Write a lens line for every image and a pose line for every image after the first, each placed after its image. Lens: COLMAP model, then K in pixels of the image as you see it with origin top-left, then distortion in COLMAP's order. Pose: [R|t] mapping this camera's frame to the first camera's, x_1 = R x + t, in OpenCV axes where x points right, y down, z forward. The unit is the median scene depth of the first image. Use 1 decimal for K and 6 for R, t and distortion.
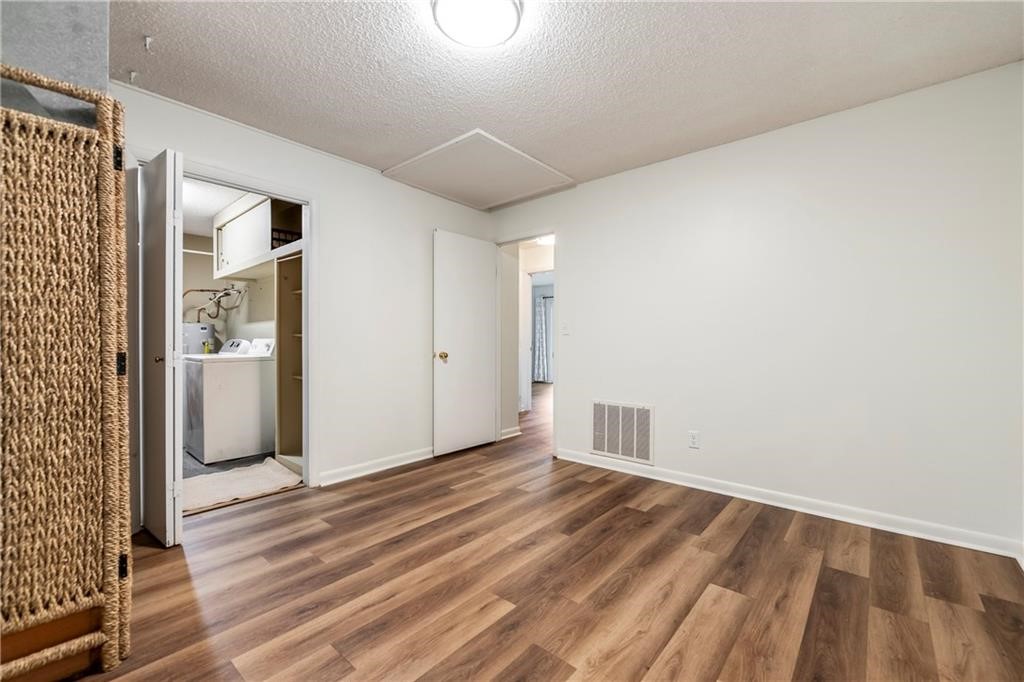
lens RADIAL K [[413.5, 0, 510.3], [0, 413.5, 344.3], [0, 0, 1]] dist [0.016338, 0.000144]
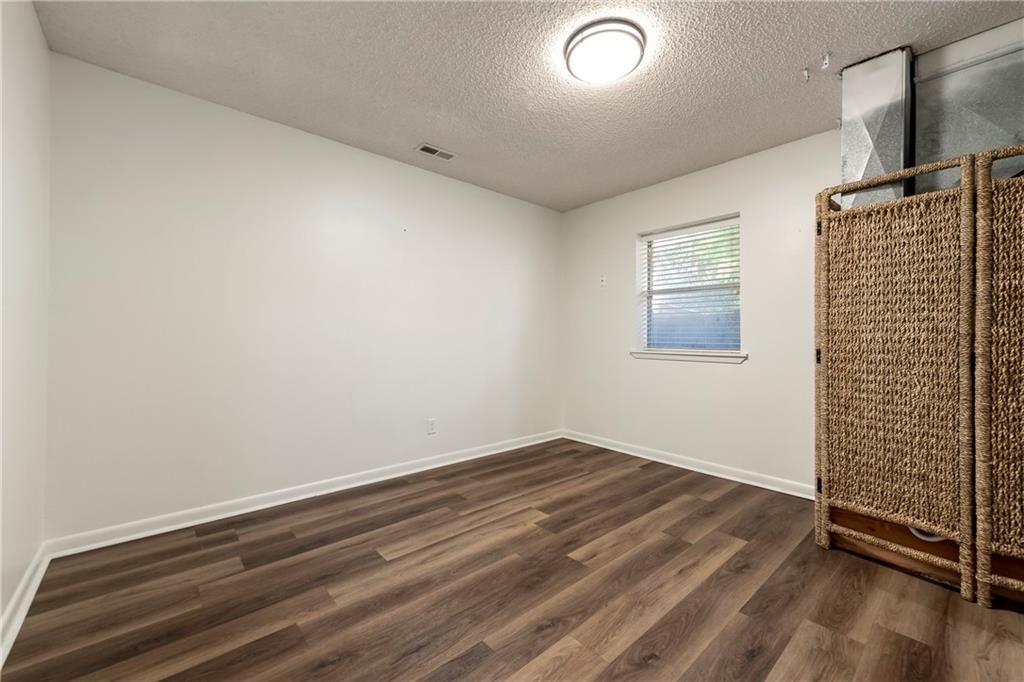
lens RADIAL K [[413.5, 0, 514.2], [0, 413.5, 340.5], [0, 0, 1]] dist [0.016338, 0.000144]
pose [[-0.992272, -0.005937, 0.123940, 0.017063], [-0.004851, 0.999947, 0.009064, -0.014294], [-0.123987, 0.008392, -0.992248, 1.892021]]
